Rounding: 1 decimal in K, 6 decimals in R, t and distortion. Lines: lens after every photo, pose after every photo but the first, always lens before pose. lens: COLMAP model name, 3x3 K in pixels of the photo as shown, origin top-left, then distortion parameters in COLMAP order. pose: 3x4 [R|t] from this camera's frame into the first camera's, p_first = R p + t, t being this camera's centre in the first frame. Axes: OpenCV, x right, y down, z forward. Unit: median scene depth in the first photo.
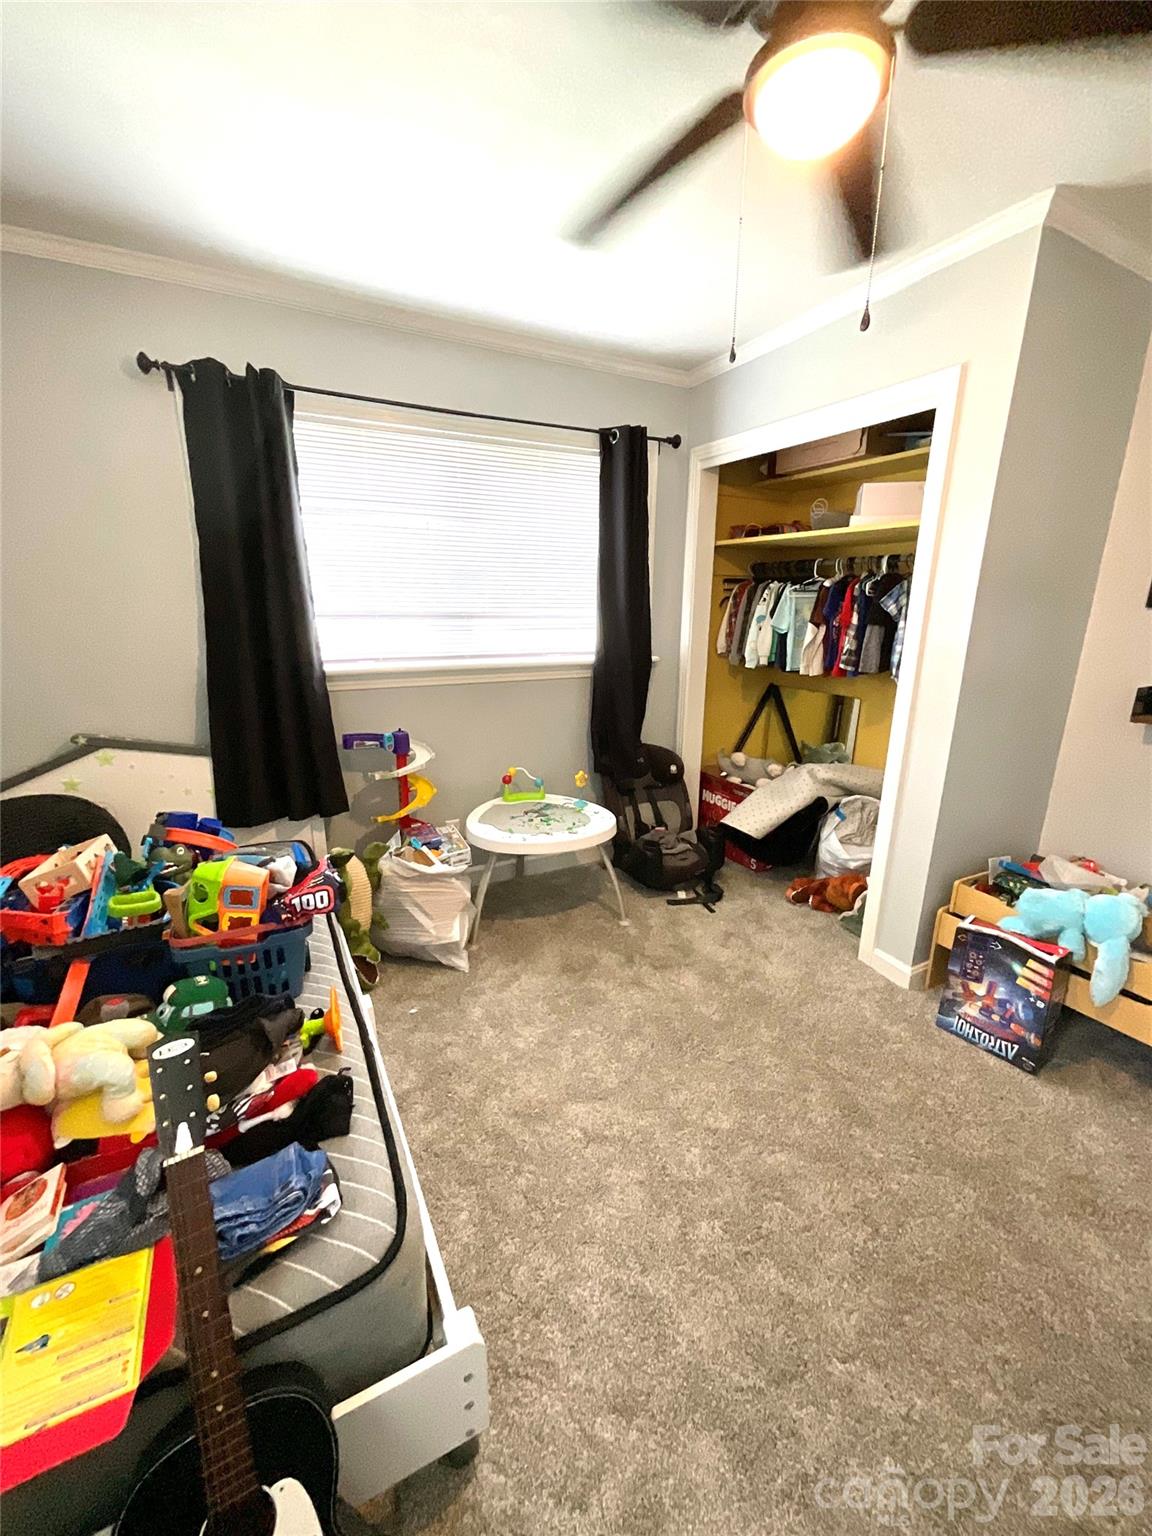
lens RADIAL K [[624.6, 0, 580.7], [0, 624.6, 768.0], [0, 0, 1]] dist [-0.003937, 0.000082]
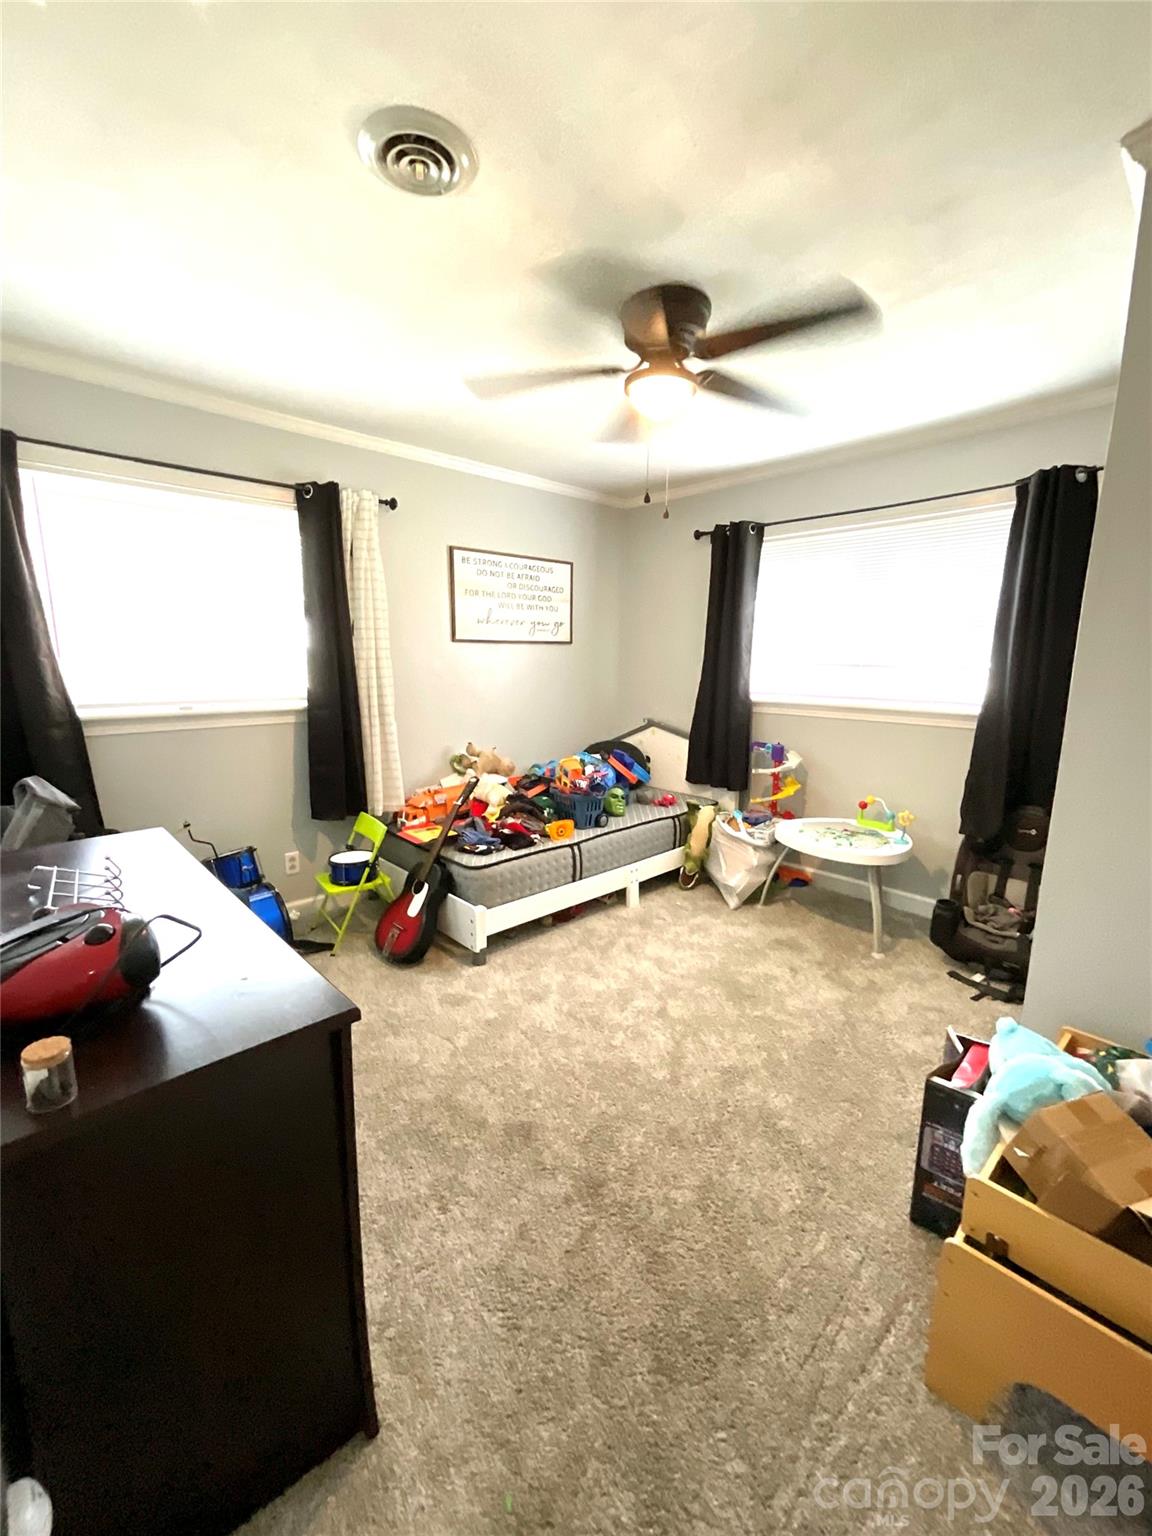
lens RADIAL K [[624.6, 0, 575.0], [0, 624.6, 777.3], [0, 0, 1]] dist [-0.003937, 0.000082]
pose [[0.254587, 0.178798, -0.950377, 0.997451], [-0.250602, 0.961386, 0.113738, -0.034828], [0.934015, 0.209211, 0.289563, 0.187719]]
